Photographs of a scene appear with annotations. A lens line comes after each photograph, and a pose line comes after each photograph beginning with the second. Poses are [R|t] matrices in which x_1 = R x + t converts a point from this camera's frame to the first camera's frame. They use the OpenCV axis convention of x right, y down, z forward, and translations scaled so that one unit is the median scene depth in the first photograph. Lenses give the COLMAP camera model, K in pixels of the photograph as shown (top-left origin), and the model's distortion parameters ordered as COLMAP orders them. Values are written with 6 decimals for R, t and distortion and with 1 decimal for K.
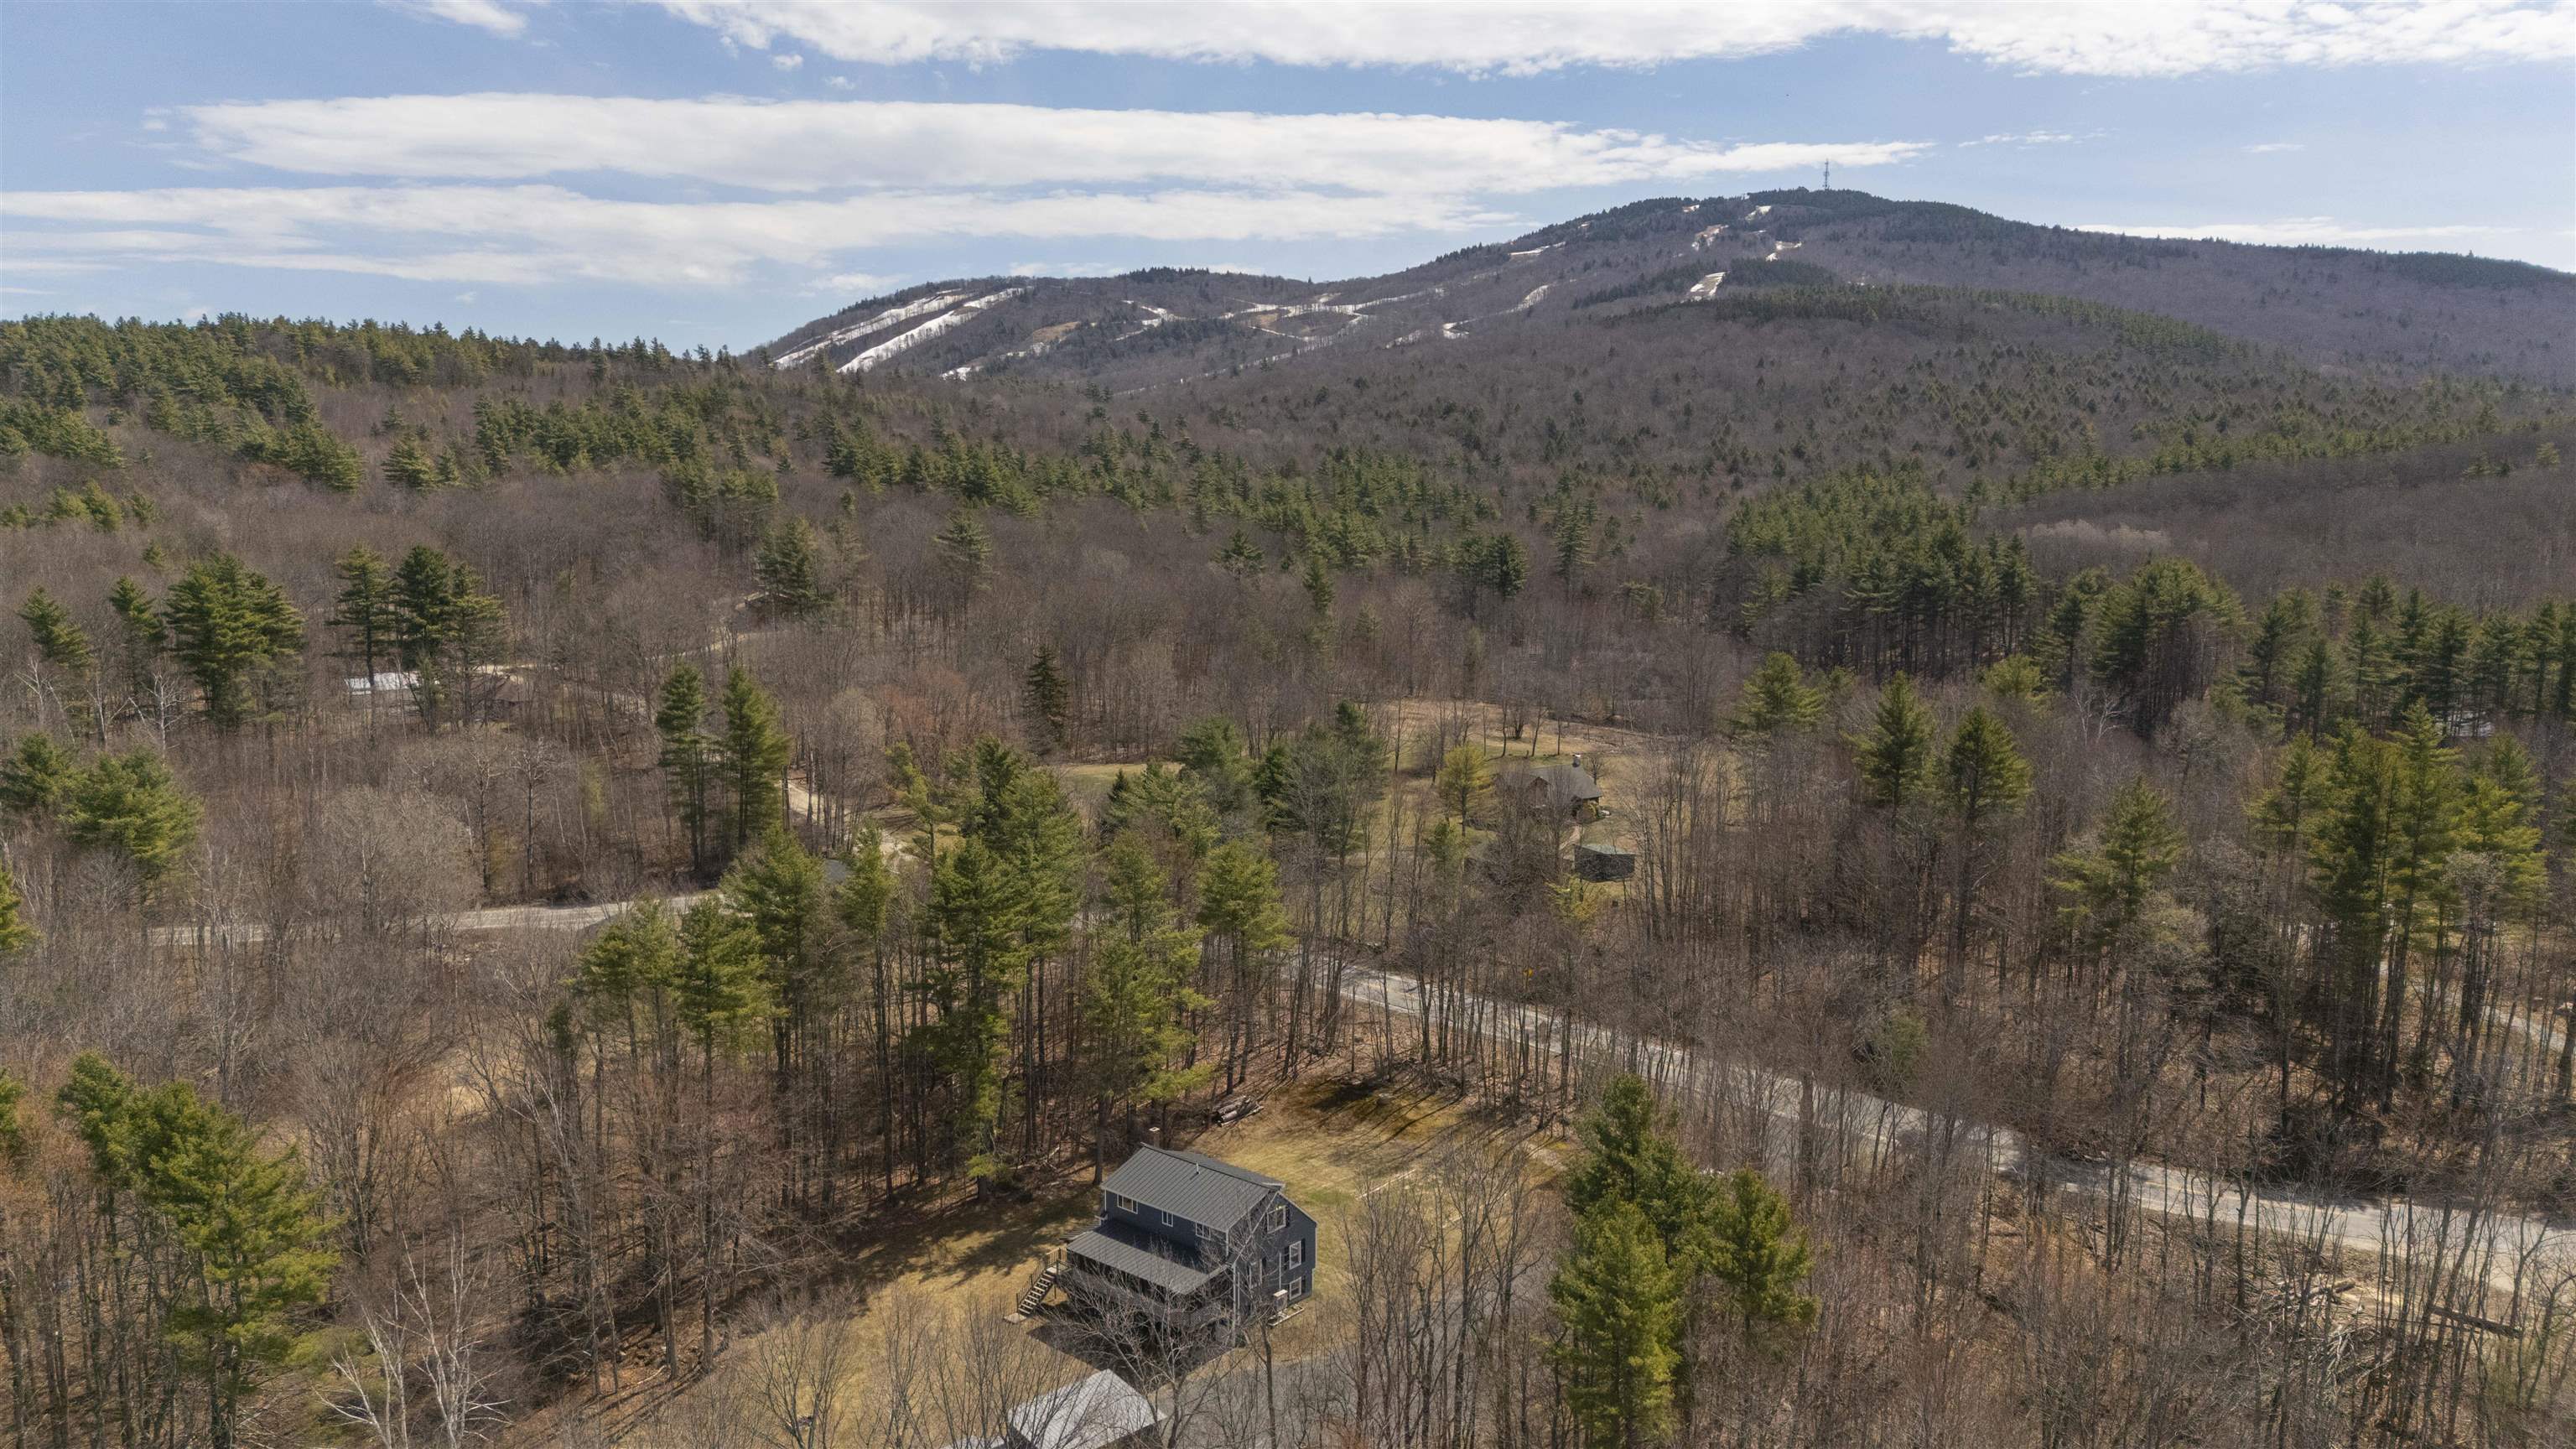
lens RADIAL K [[1892.7, 0, 1288.0], [0, 1892.7, 724.5], [0, 0, 1]] dist [0.093574, -0.094906]
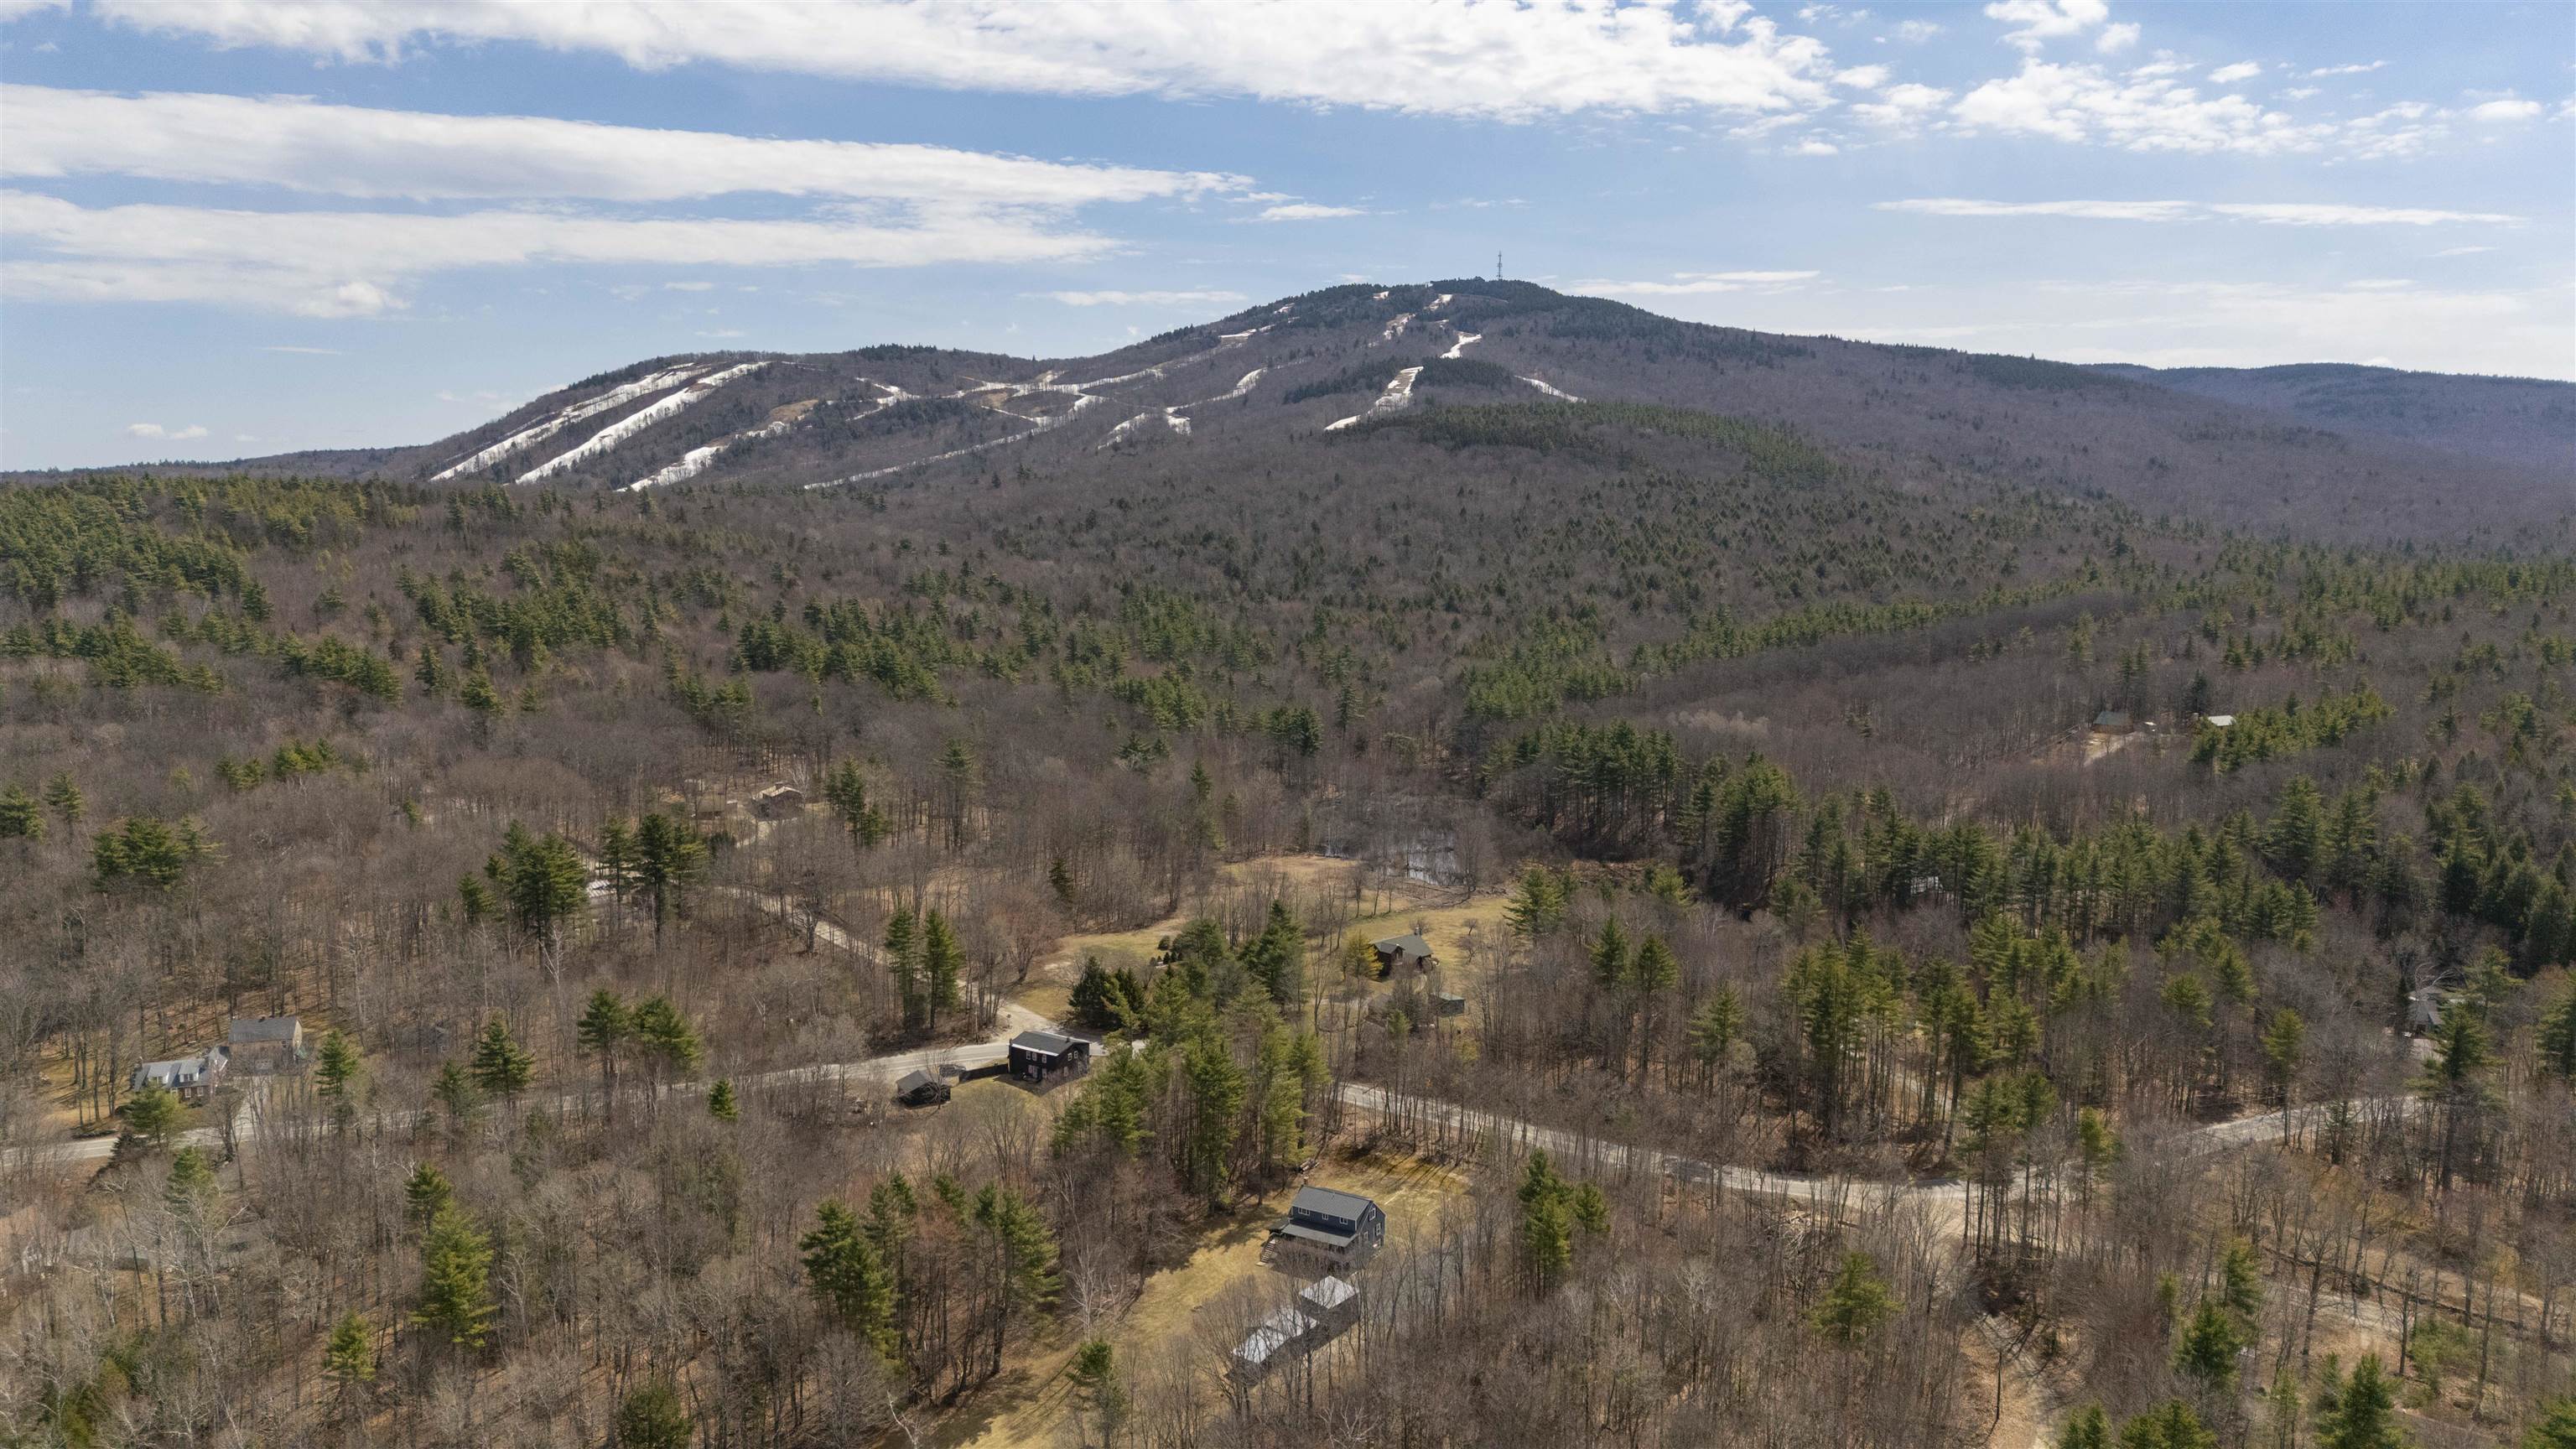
lens RADIAL K [[1892.7, 0, 1288.0], [0, 1892.7, 724.5], [0, 0, 1]] dist [0.093574, -0.094906]
pose [[0.986617, -0.016552, 0.162211, -0.053161], [0.018566, 0.999768, -0.010907, -0.035112], [-0.161993, 0.013773, 0.986696, -0.144013]]
